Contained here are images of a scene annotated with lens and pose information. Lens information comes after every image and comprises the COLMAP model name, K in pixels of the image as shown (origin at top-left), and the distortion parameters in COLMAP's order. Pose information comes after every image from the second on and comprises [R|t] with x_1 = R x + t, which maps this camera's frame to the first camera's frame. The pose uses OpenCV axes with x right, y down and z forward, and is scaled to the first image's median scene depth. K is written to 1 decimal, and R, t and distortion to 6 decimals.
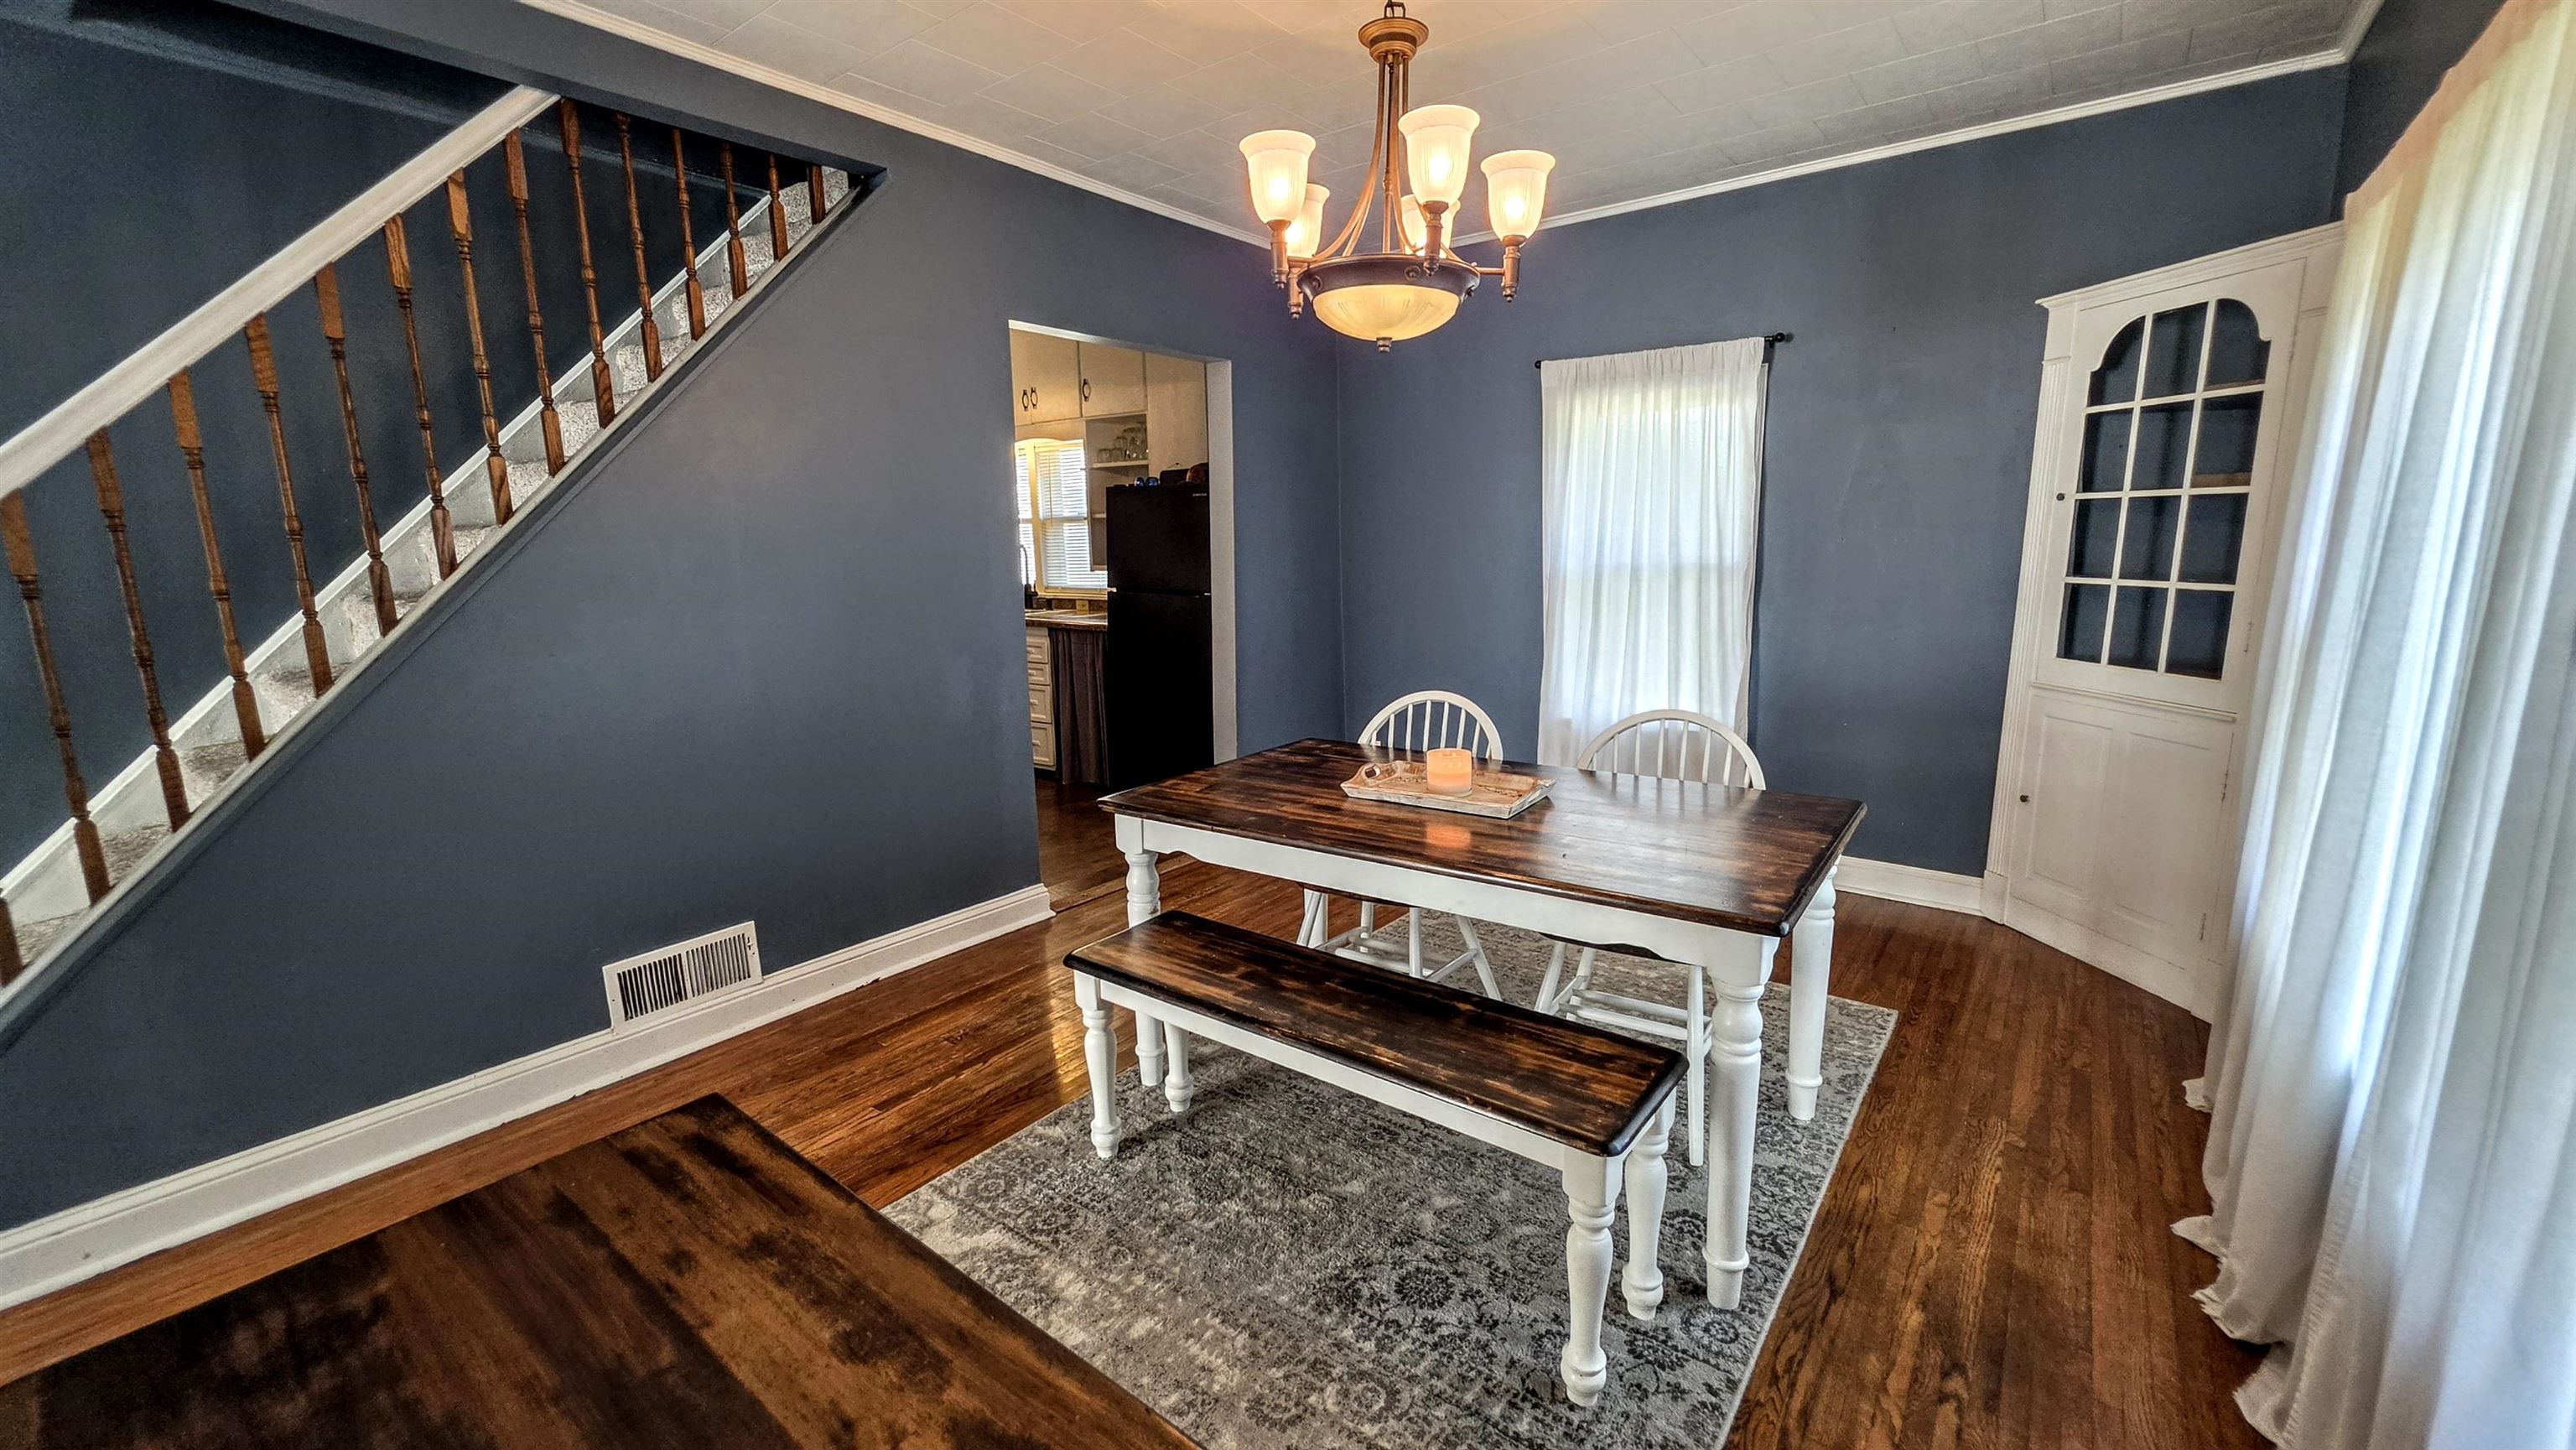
lens RADIAL K [[1013.5, 0, 1288.0], [0, 1013.5, 725.0], [0, 0, 1]] dist [-0.000224, -0.000004]
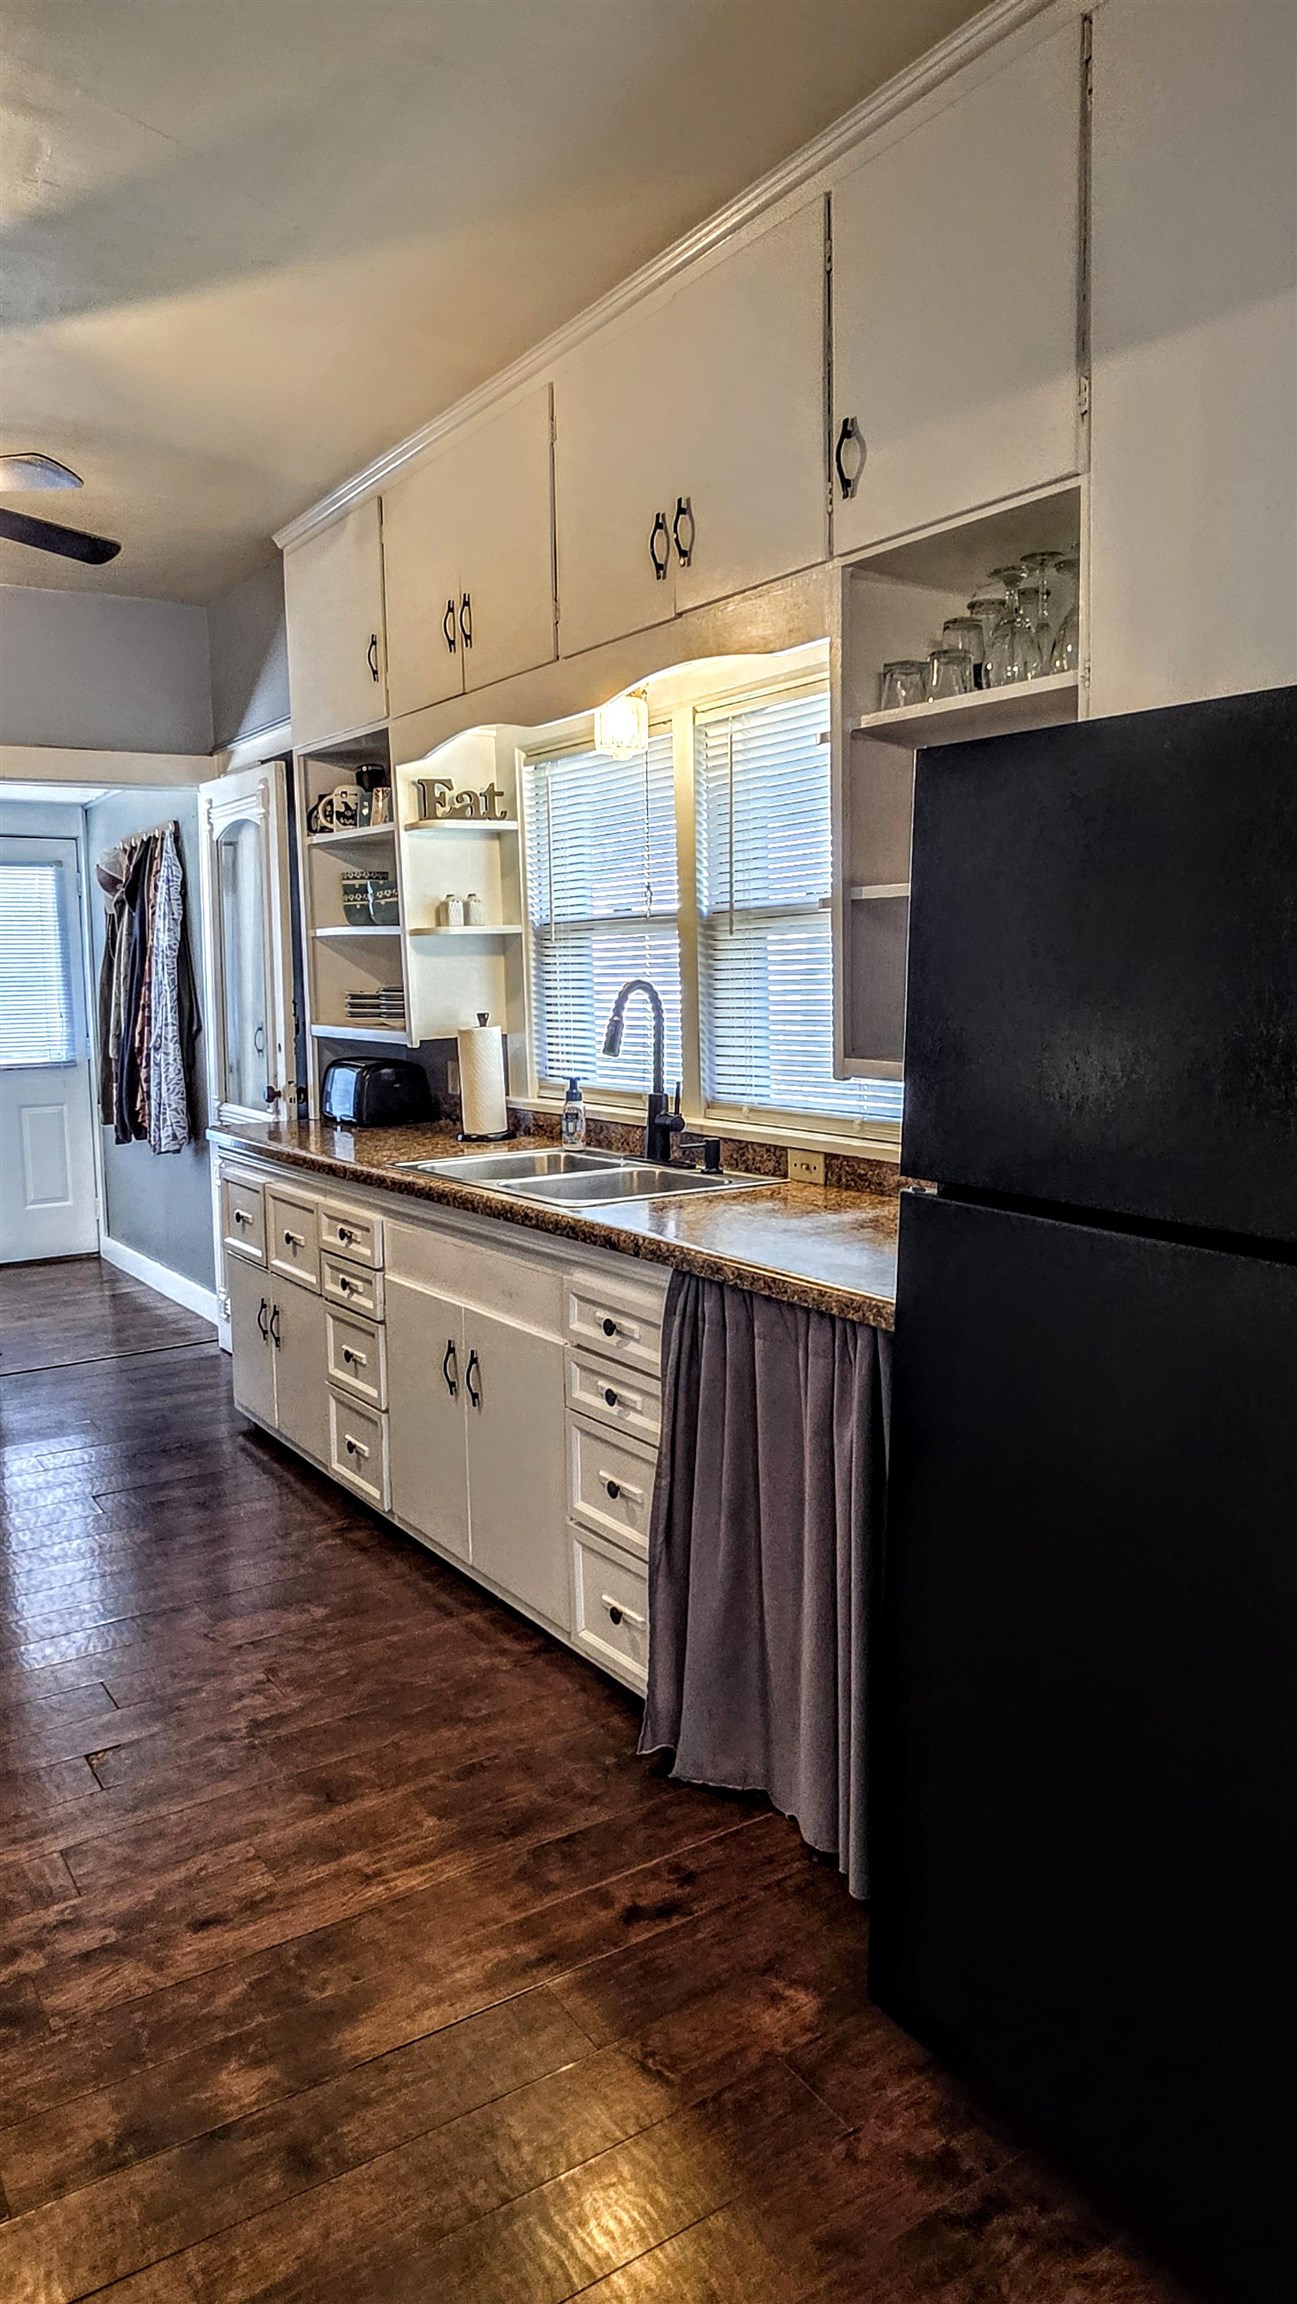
lens RADIAL K [[1472.8, 0, 648.5], [0, 1472.8, 1152.0], [0, 0, 1]] dist [-0.001314, -0.000109]
pose [[0.952171, 0.037824, -0.303217, -0.120202], [-0.052108, 0.997874, -0.039154, -0.116914], [0.301091, 0.053081, 0.952117, 0.597435]]
